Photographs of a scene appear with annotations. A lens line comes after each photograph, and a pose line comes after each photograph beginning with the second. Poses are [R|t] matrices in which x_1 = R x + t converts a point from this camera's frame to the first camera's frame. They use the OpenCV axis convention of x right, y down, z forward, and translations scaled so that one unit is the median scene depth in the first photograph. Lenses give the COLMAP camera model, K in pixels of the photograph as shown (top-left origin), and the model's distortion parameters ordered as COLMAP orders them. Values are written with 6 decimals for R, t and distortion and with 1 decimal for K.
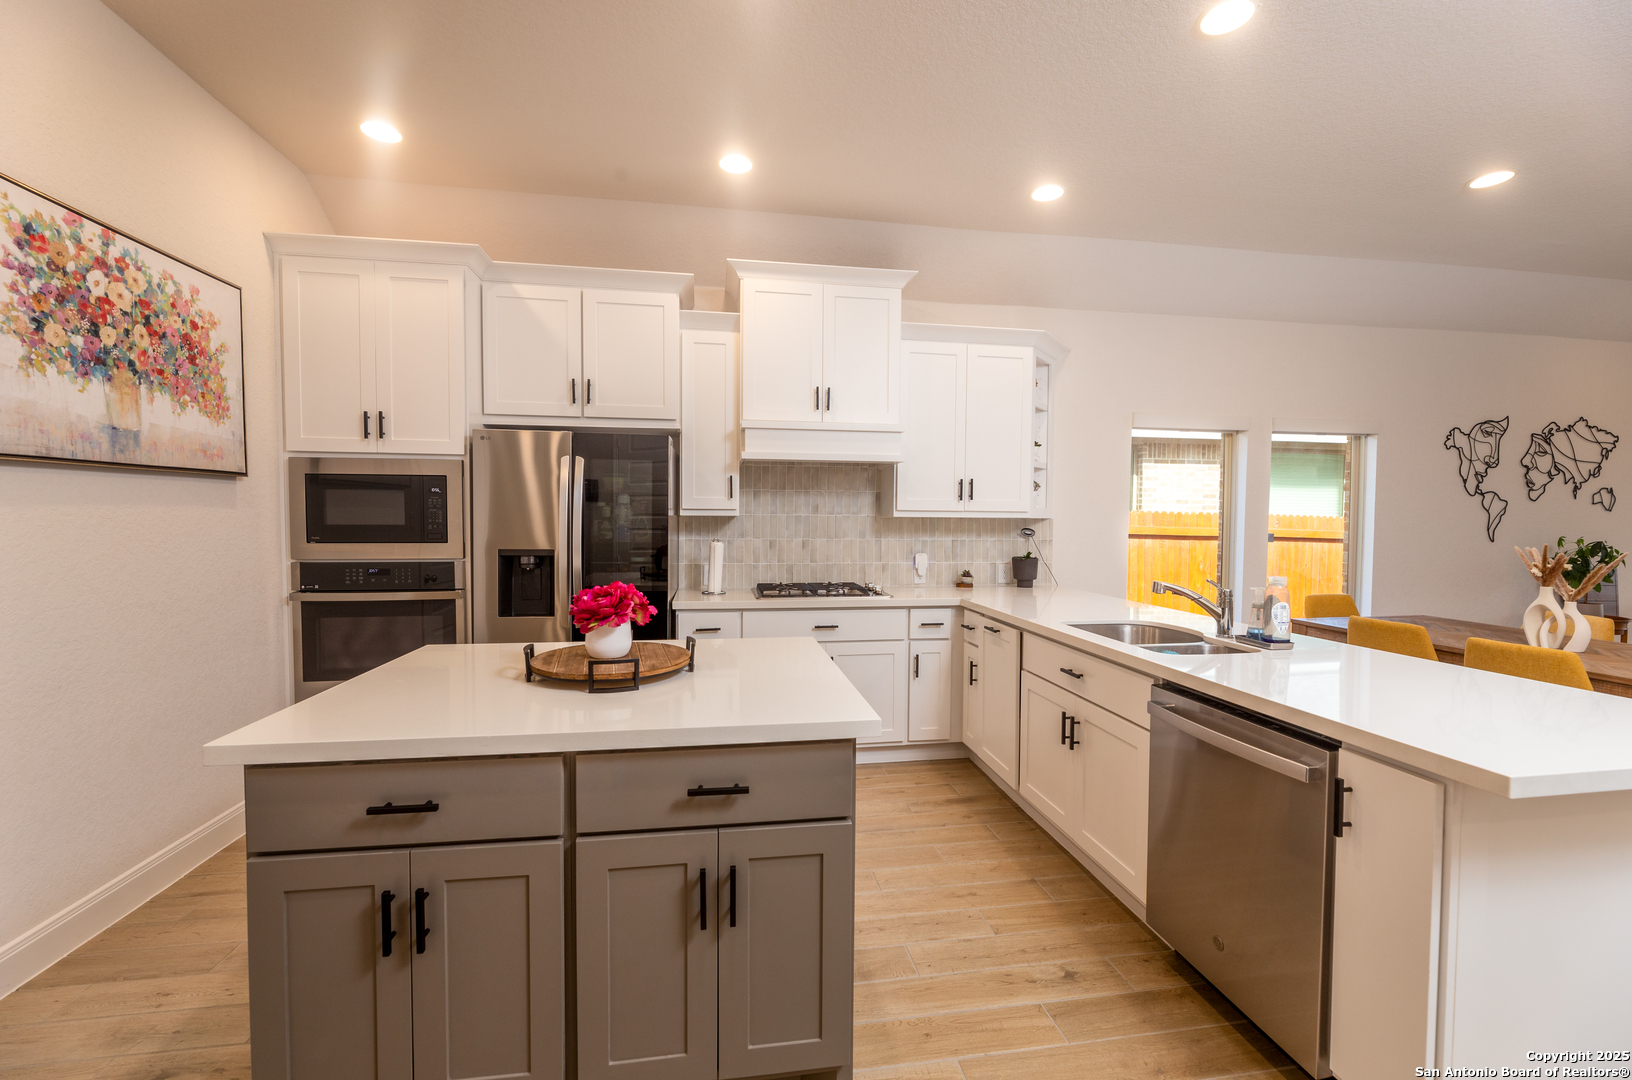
lens RADIAL K [[664.7, 0, 815.7], [0, 664.7, 543.0], [0, 0, 1]] dist [-0.004684, 0.000552]
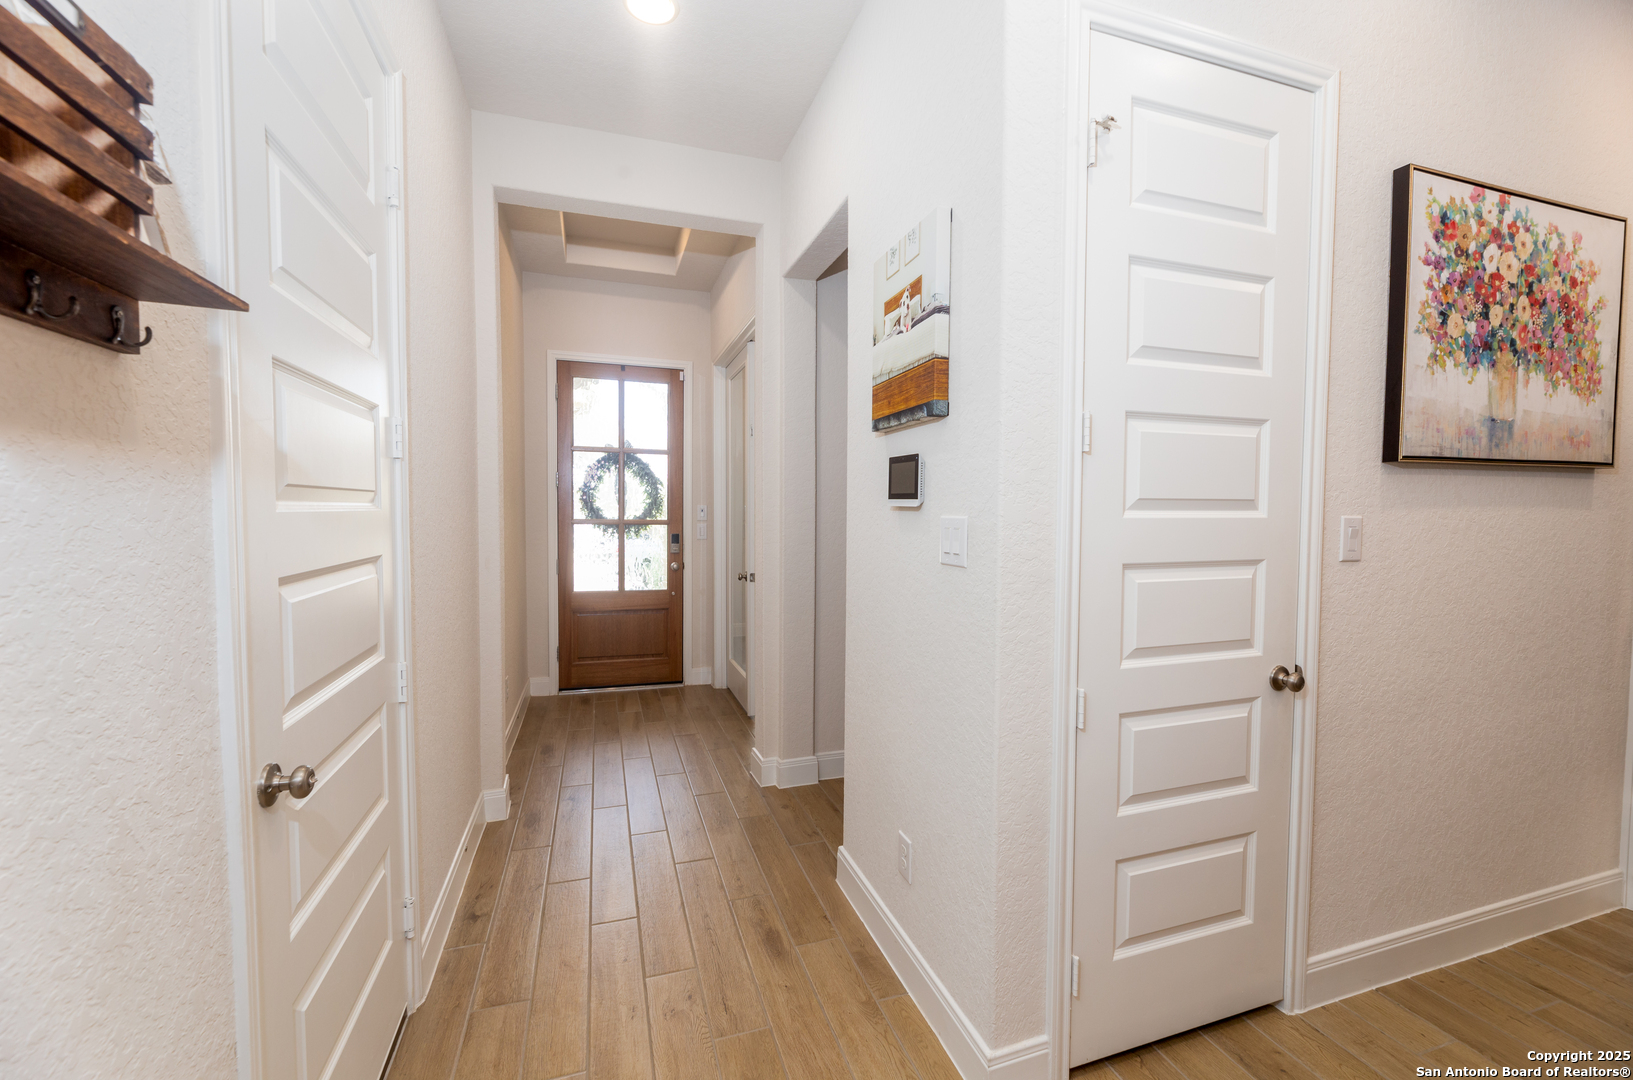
lens RADIAL K [[665.1, 0, 815.0], [0, 665.1, 542.4], [0, 0, 1]] dist [-0.004684, 0.000552]
pose [[0.161152, 0.040174, -0.986112, -0.207601], [-0.043388, 0.998494, 0.033588, -0.000432], [0.985976, 0.037372, 0.162652, -0.019190]]
